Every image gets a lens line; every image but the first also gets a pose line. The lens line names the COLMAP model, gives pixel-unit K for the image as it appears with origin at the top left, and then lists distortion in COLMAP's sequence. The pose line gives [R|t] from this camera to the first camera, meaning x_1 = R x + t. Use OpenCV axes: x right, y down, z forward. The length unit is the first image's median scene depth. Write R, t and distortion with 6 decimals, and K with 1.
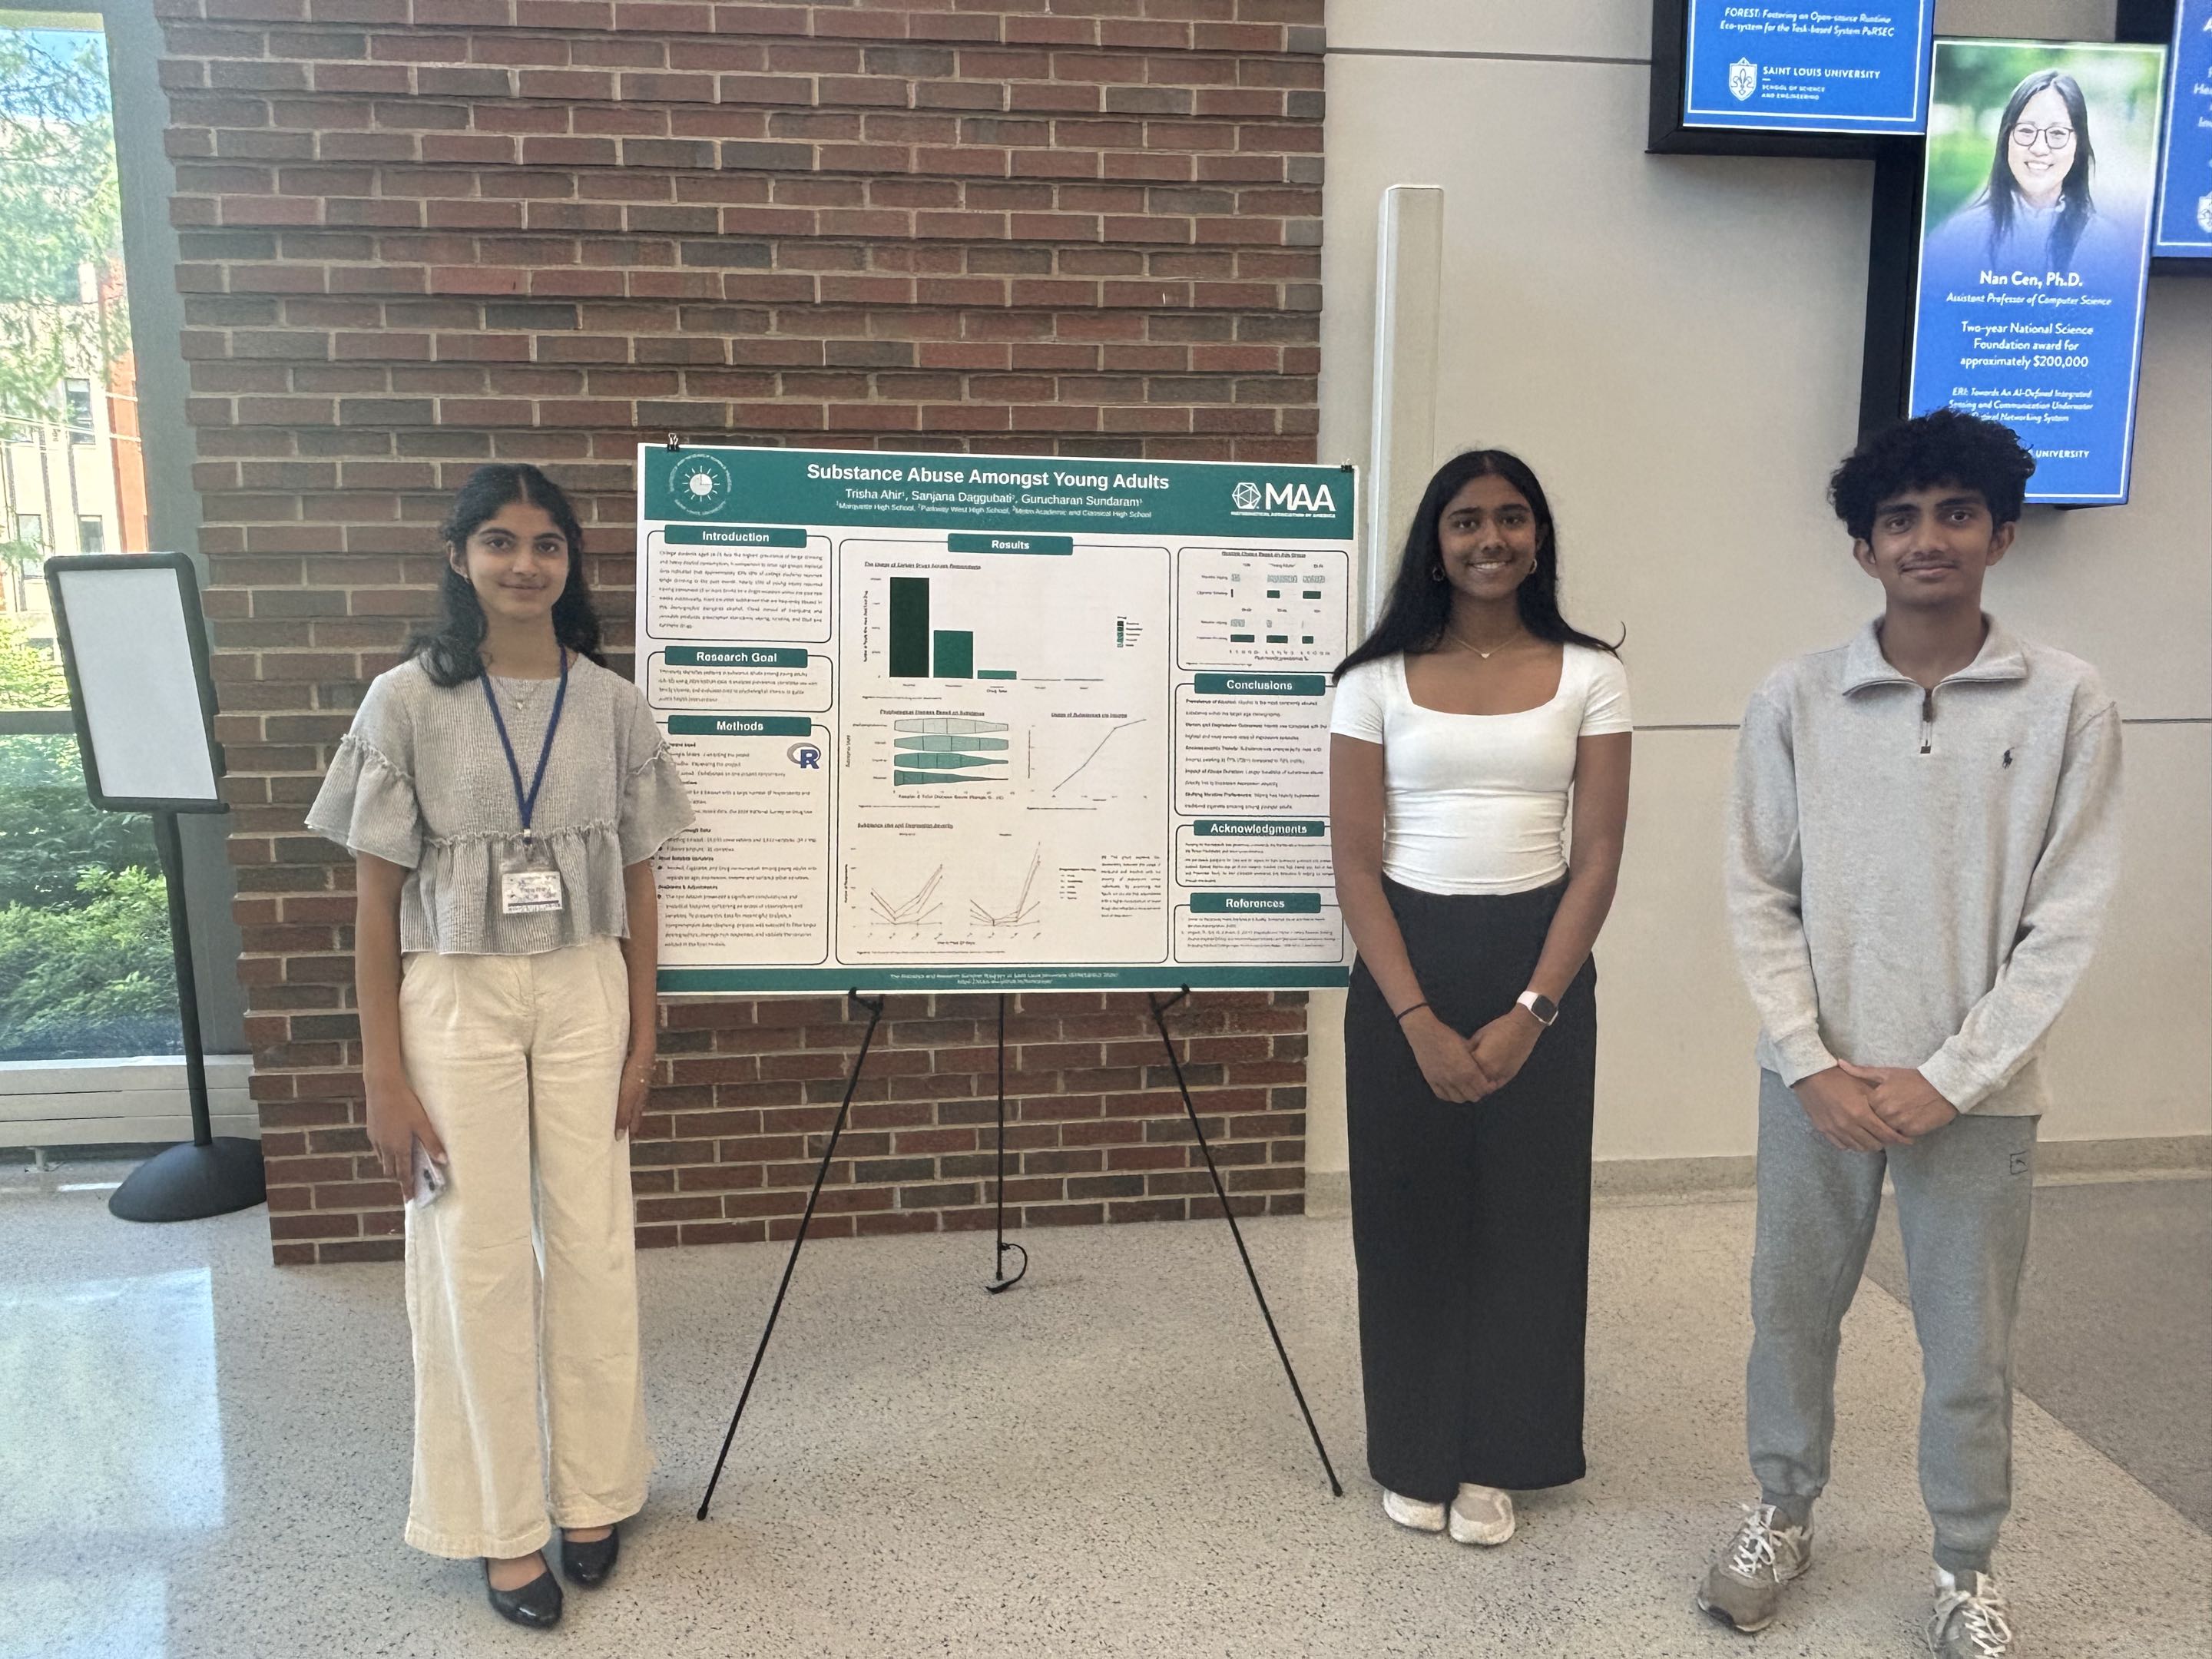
lens RADIAL K [[1422.8, 0, 1189.0], [0, 1422.8, 845.2], [0, 0, 1]] dist [0.004884, -0.018753]
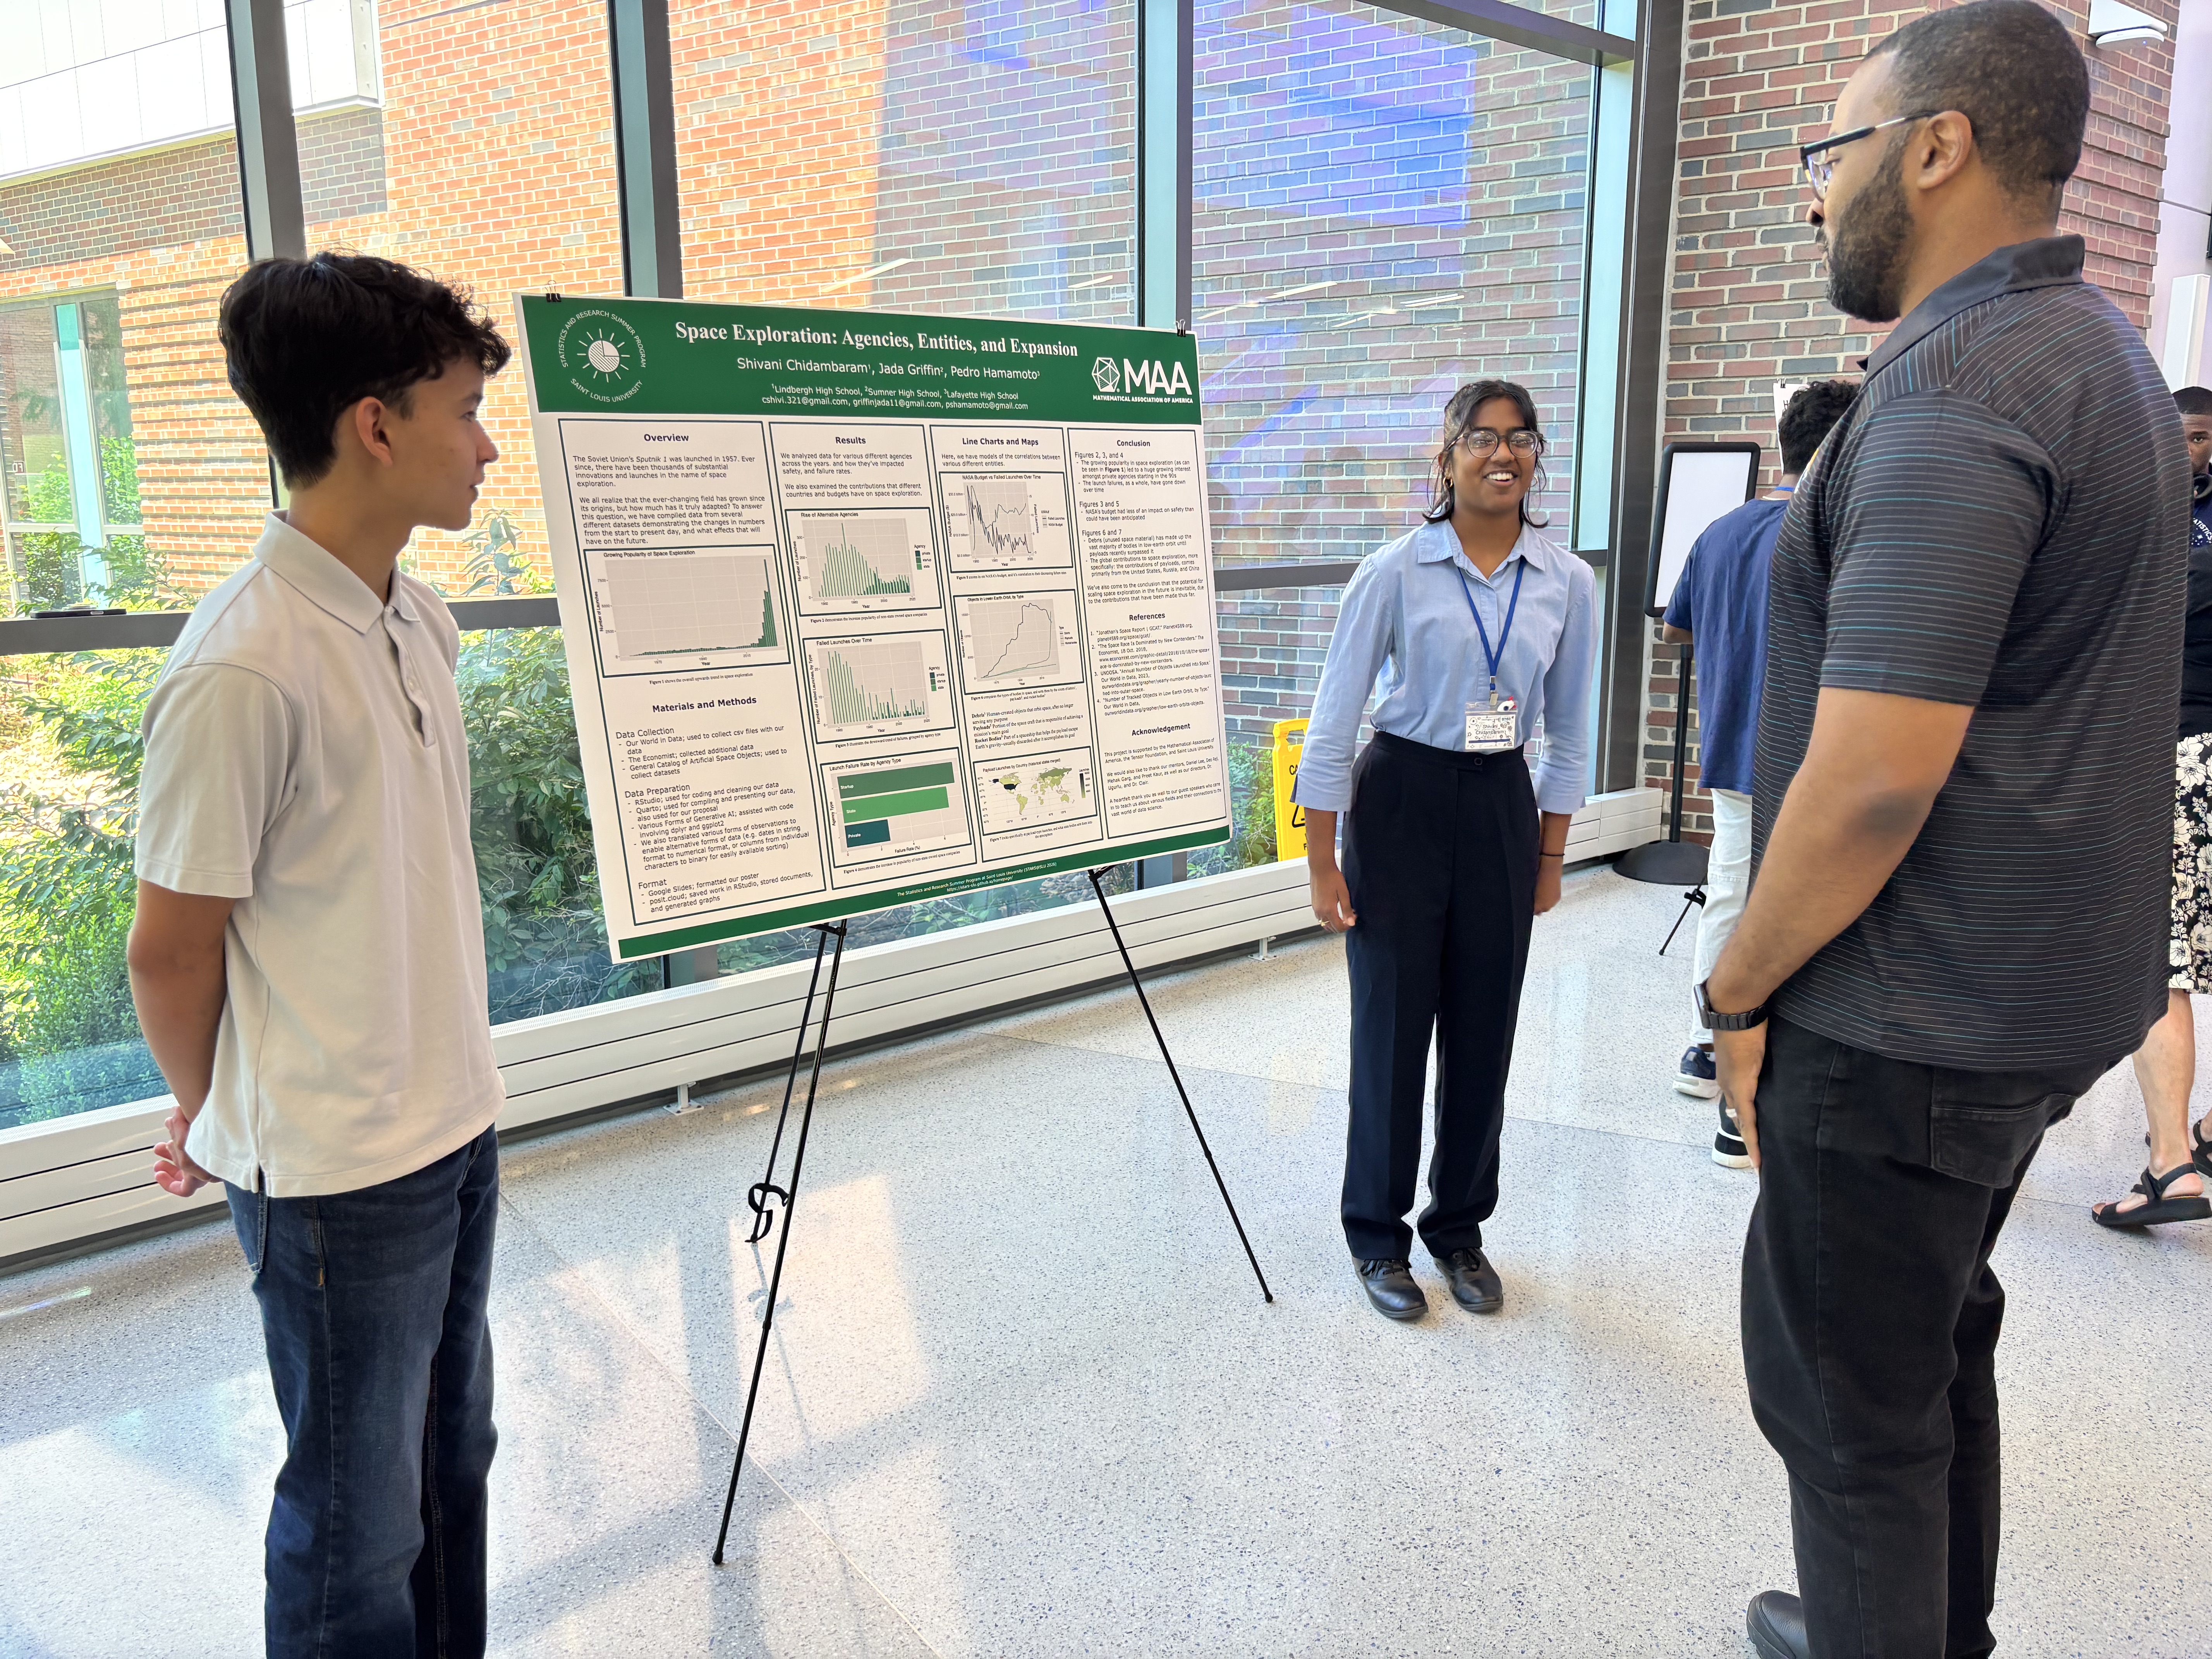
lens RADIAL K [[1682.7, 0, 1104.3], [0, 1682.7, 839.8], [0, 0, 1]] dist [0.020254, -0.001595]
pose [[0.816461, -0.115392, 0.565752, -2.718687], [0.090690, 0.993294, 0.071715, 0.033355], [-0.570234, -0.007245, 0.821451, -0.133367]]
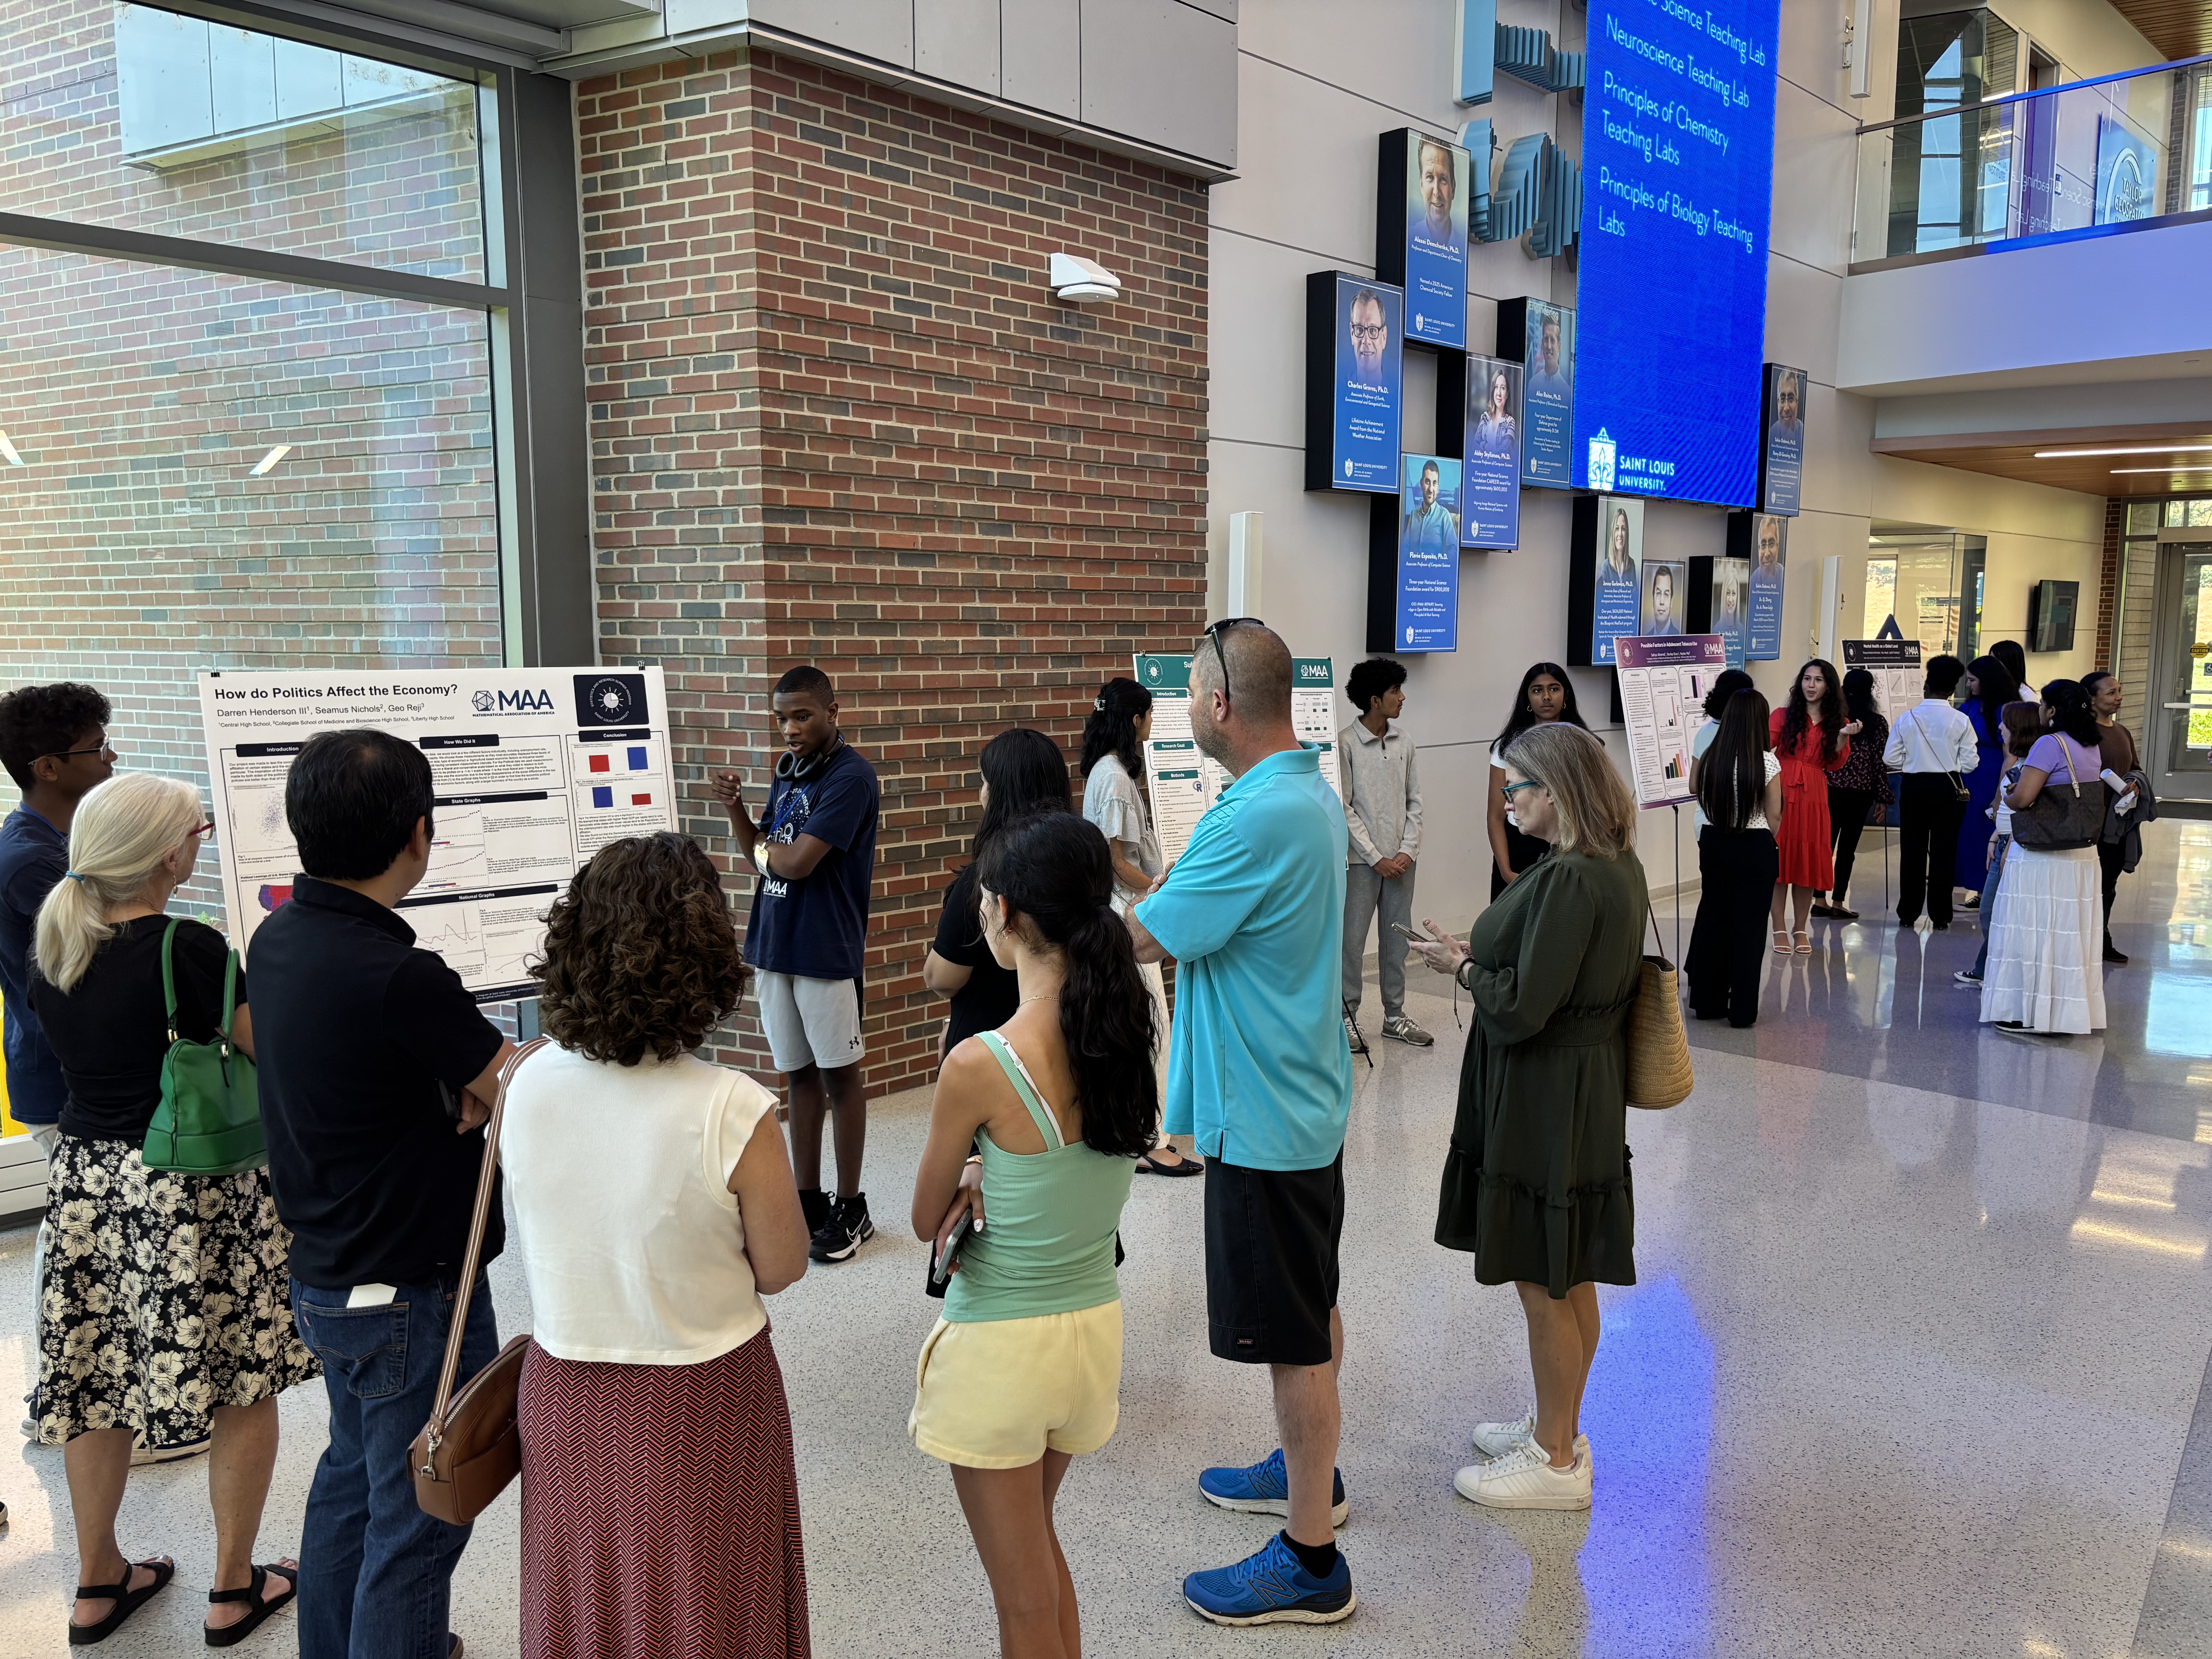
lens RADIAL K [[1682.7, 0, 1100.3], [0, 1682.7, 833.3], [0, 0, 1]] dist [0.020254, -0.001595]
pose [[0.771690, -0.071864, 0.631926, -1.696040], [0.093435, 0.995625, -0.000876, -0.000423], [-0.629098, 0.059720, 0.775029, -0.806152]]
